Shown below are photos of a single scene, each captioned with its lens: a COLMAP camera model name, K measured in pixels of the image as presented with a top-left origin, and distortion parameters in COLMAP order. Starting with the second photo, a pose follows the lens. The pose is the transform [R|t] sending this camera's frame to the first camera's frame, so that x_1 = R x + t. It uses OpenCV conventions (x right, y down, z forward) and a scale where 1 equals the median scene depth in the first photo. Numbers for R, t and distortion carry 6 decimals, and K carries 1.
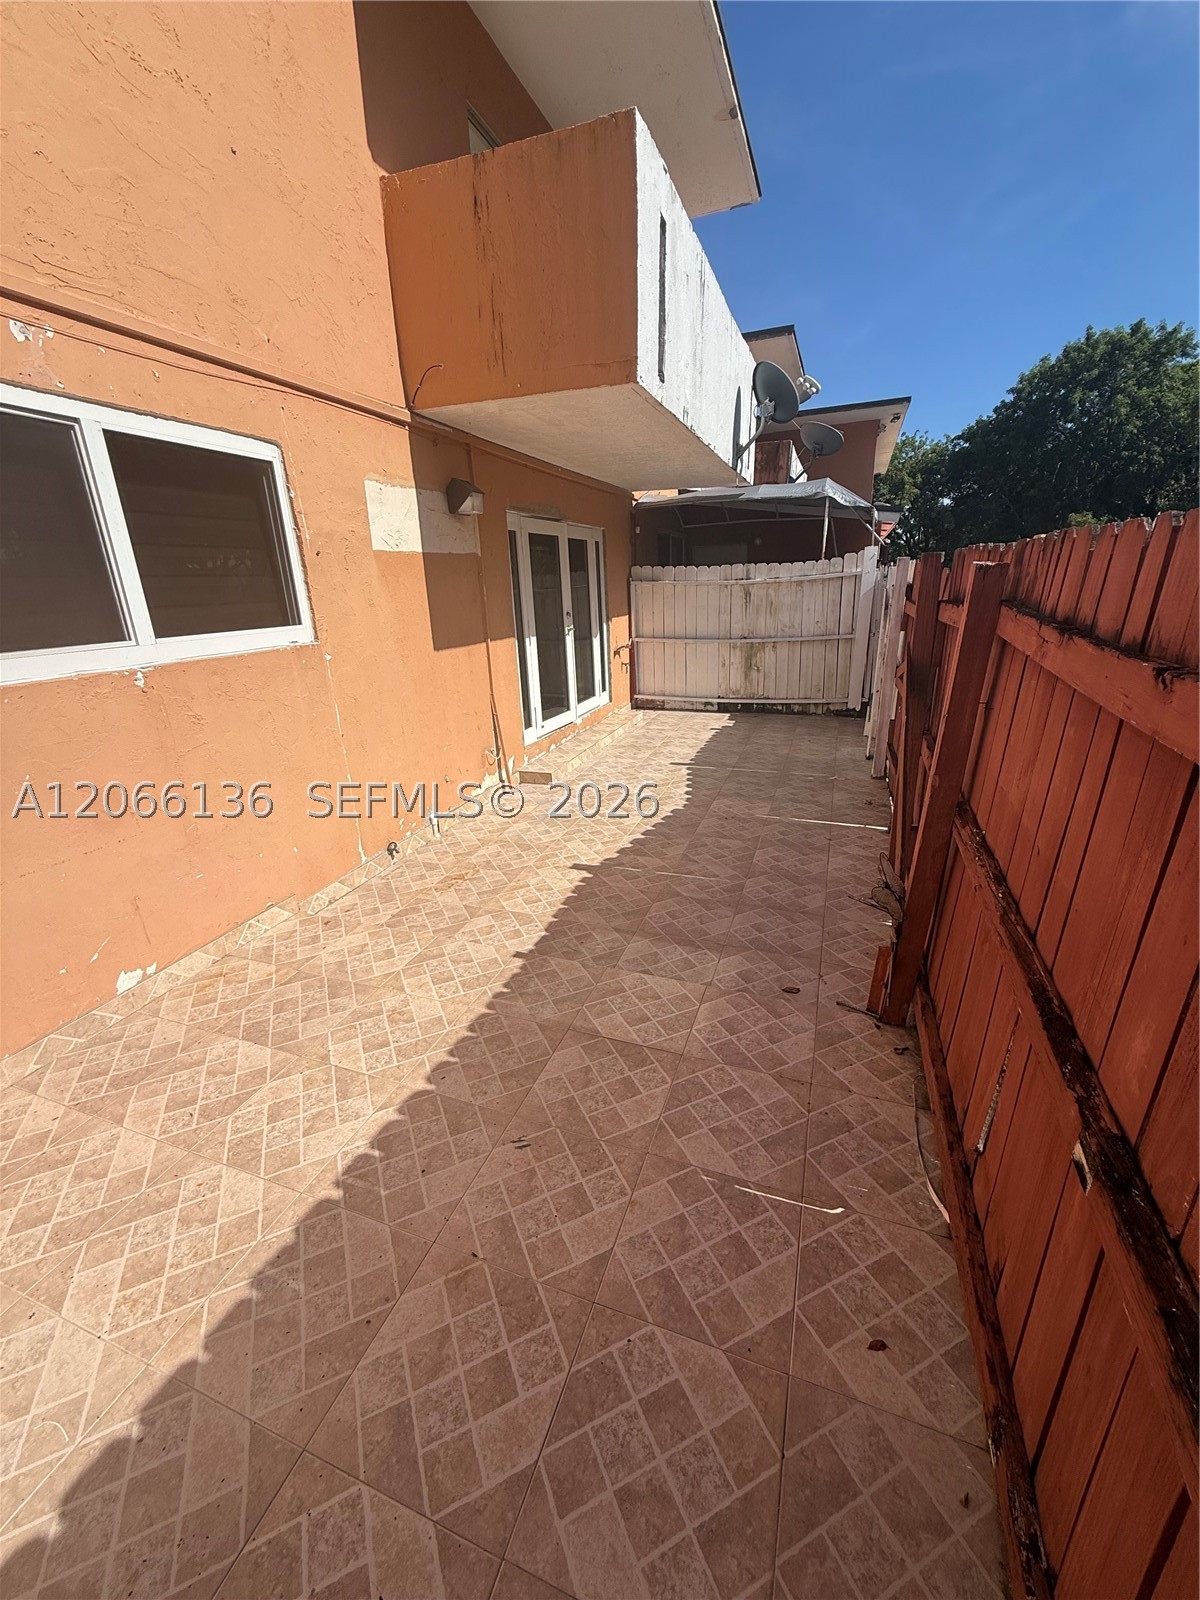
lens RADIAL K [[634.4, 0, 600.5], [0, 634.4, 799.6], [0, 0, 1]] dist [-0.003693, 0.001126]
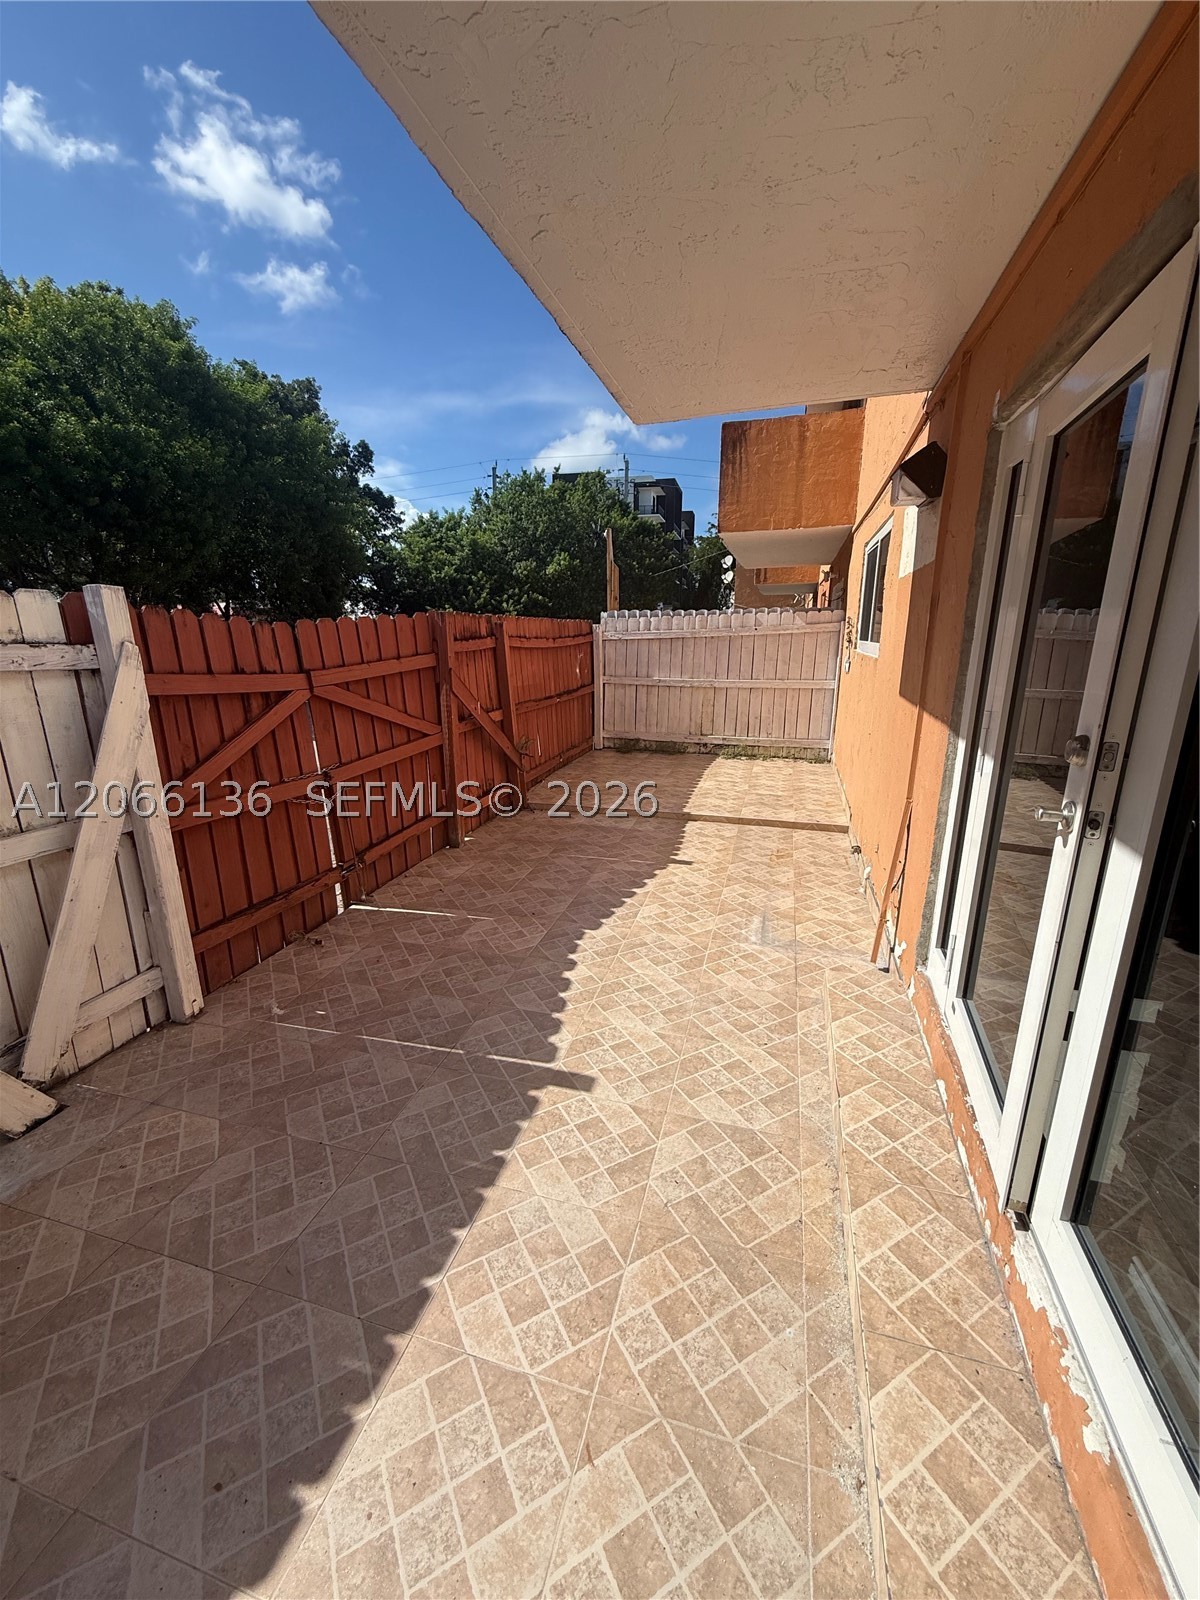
lens RADIAL K [[634.4, 0, 603.6], [0, 634.4, 808.6], [0, 0, 1]] dist [-0.003693, 0.001126]
pose [[-0.996300, 0.052347, -0.068168, 0.305671], [0.004022, 0.820659, 0.571404, -1.036794], [0.085854, 0.569016, -0.817833, 3.071786]]
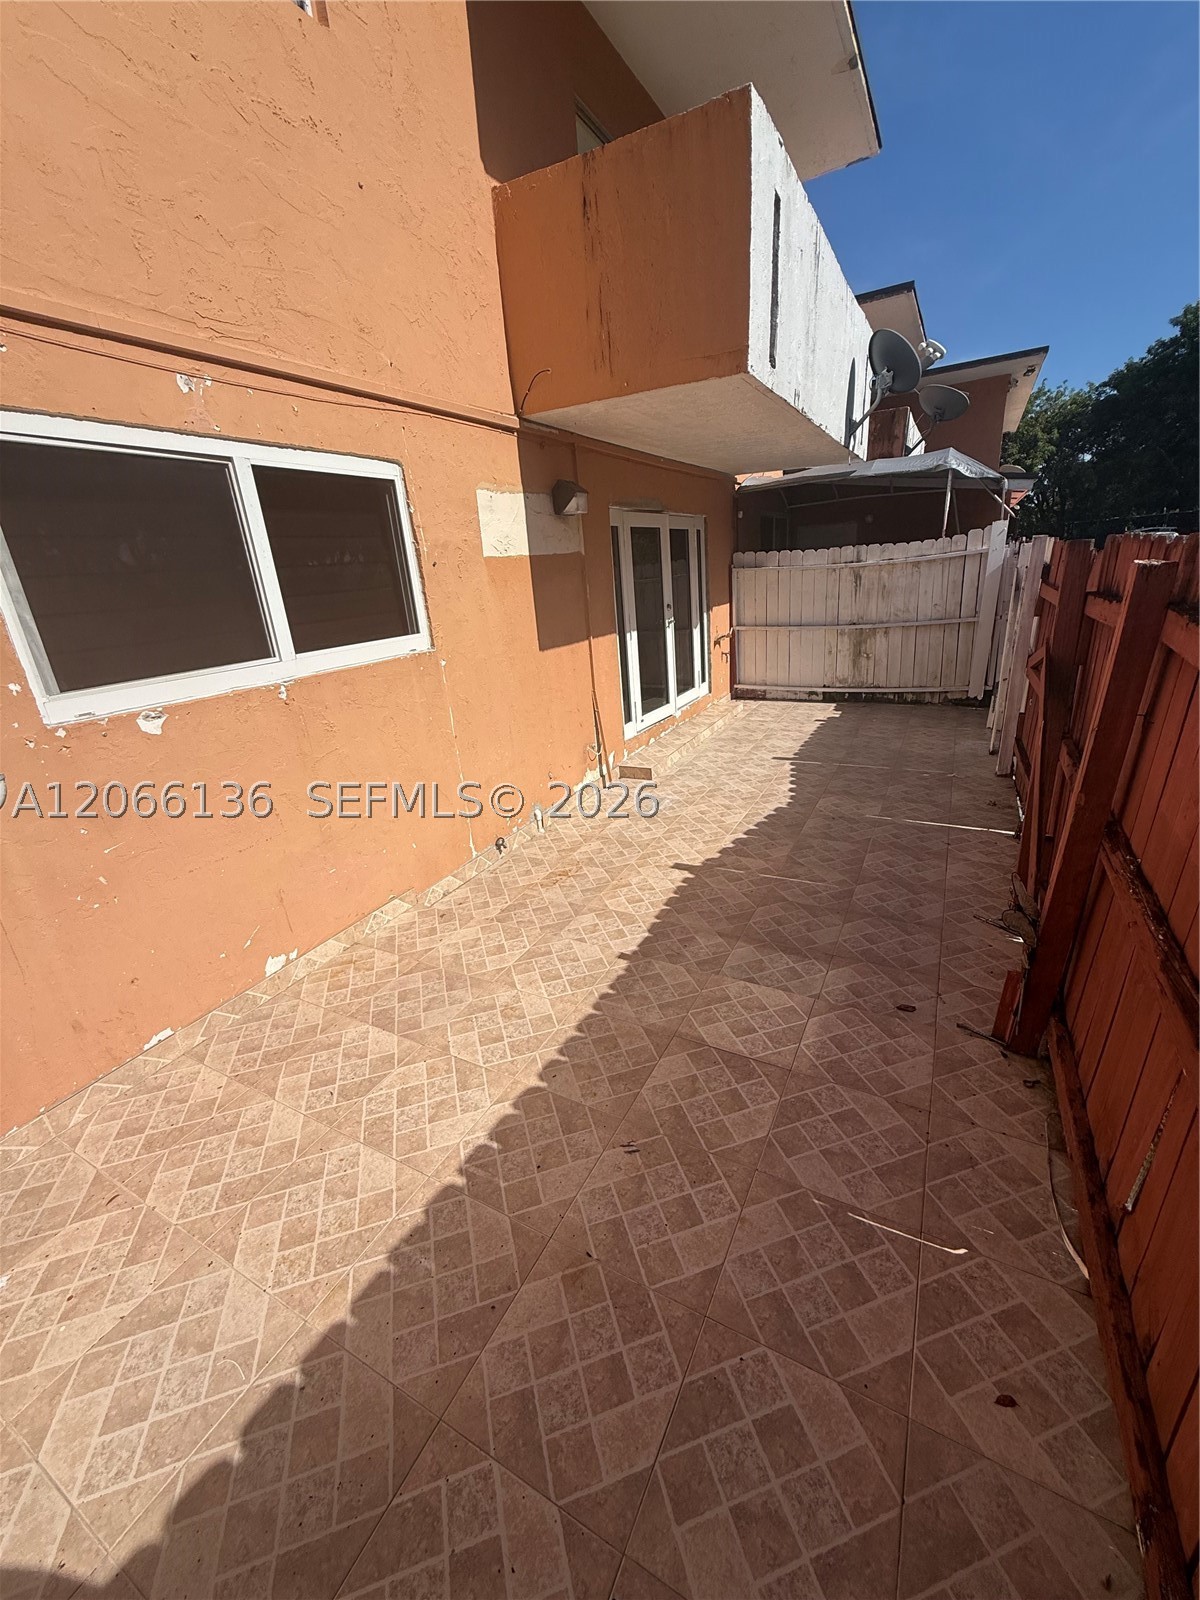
lens RADIAL K [[634.4, 0, 601.3], [0, 634.4, 800.1], [0, 0, 1]] dist [-0.003693, 0.001126]
pose [[0.989417, 0.011415, -0.144648, -0.023006], [-0.007746, 0.999635, 0.025898, -0.038583], [0.144890, -0.024503, 0.989144, -0.009689]]
